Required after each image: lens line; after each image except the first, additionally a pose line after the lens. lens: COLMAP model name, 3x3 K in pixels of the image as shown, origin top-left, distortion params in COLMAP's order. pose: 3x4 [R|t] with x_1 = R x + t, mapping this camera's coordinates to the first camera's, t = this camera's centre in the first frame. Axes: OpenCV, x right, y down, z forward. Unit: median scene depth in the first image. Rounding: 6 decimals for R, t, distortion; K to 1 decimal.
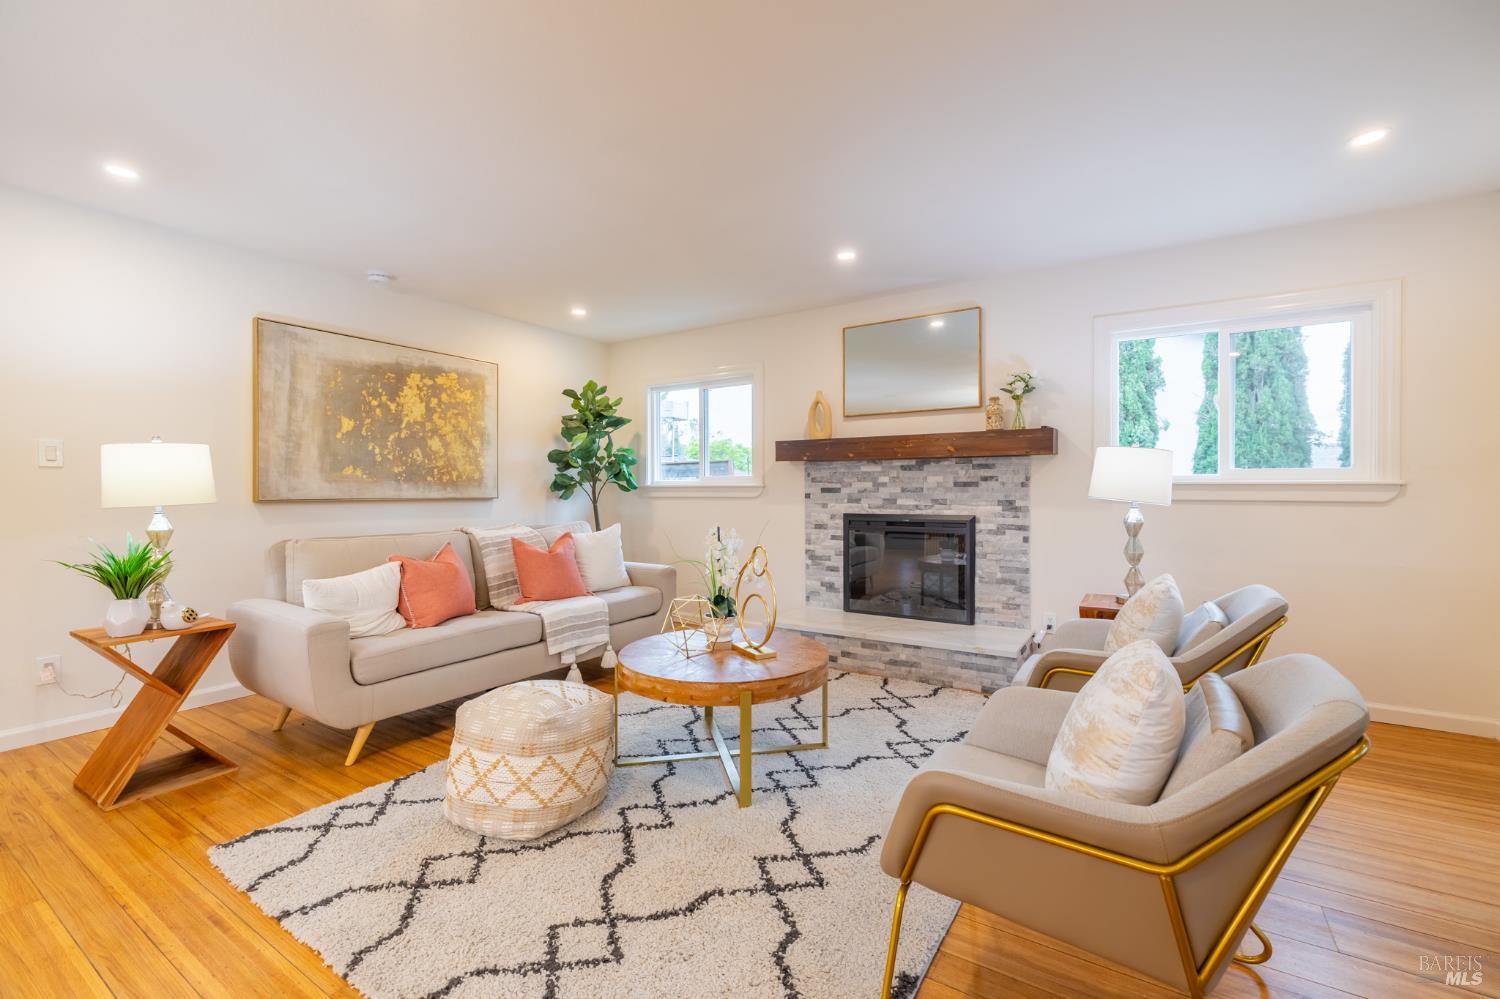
lens RADIAL K [[639.7, 0, 752.9], [0, 639.7, 501.8], [0, 0, 1]] dist [0.003066, -0.000233]
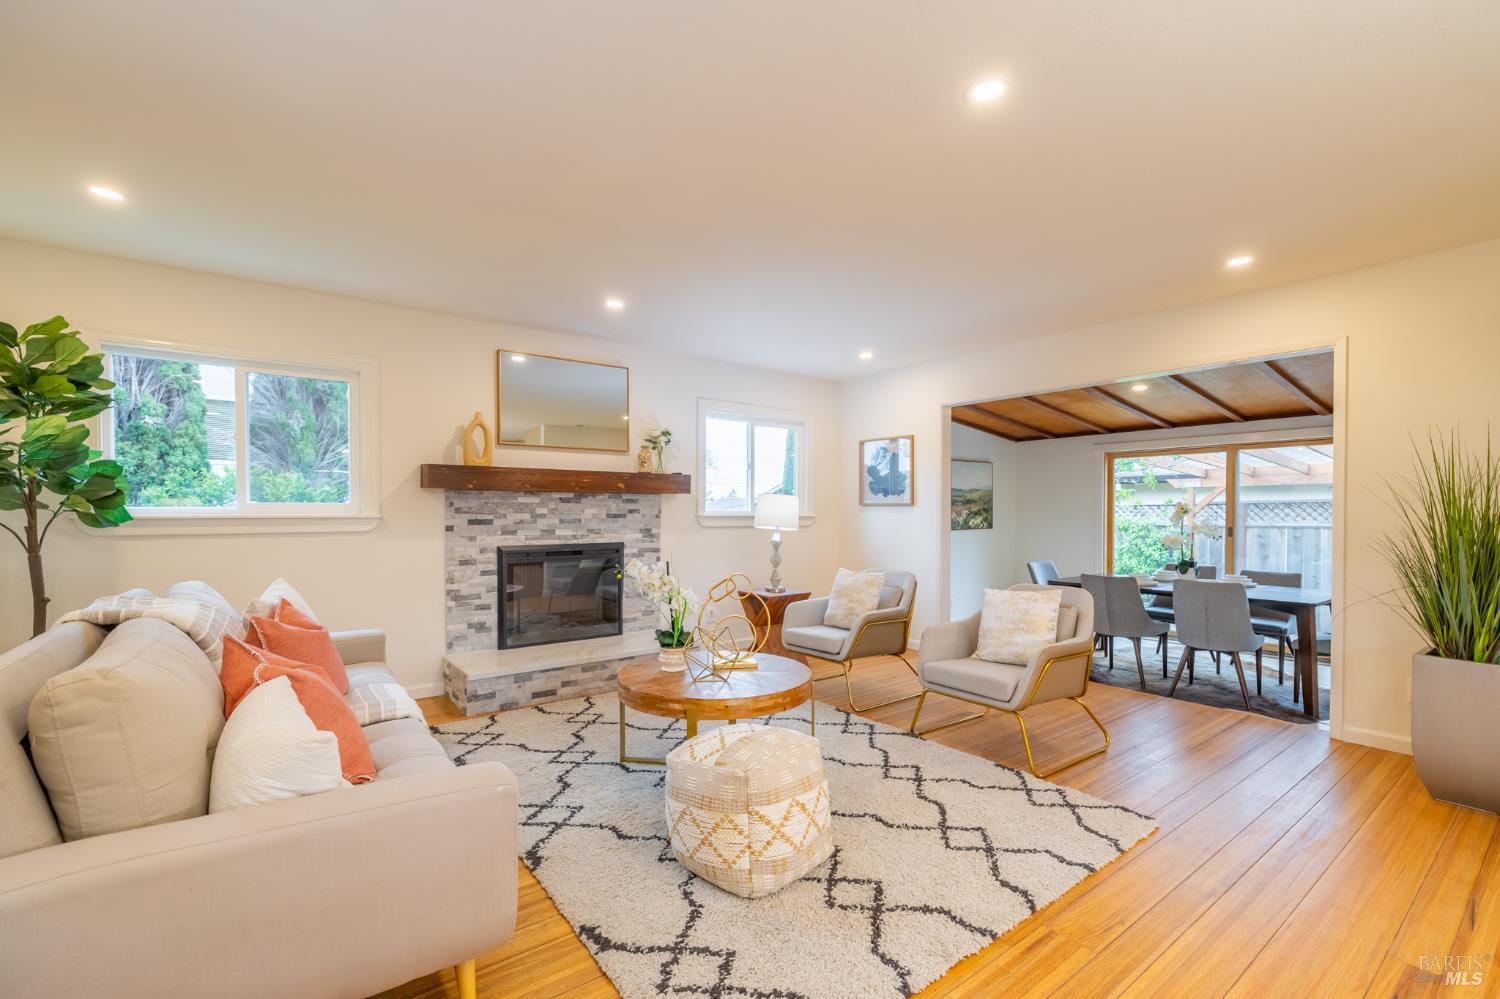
lens RADIAL K [[659.6, 0, 732.9], [0, 659.6, 522.1], [0, 0, 1]] dist [-0.001218, -0.000140]
pose [[0.350704, -0.014327, 0.936377, -0.704288], [0.015113, 0.999839, 0.009638, -0.023790], [-0.936364, 0.010771, 0.350864, 0.363521]]
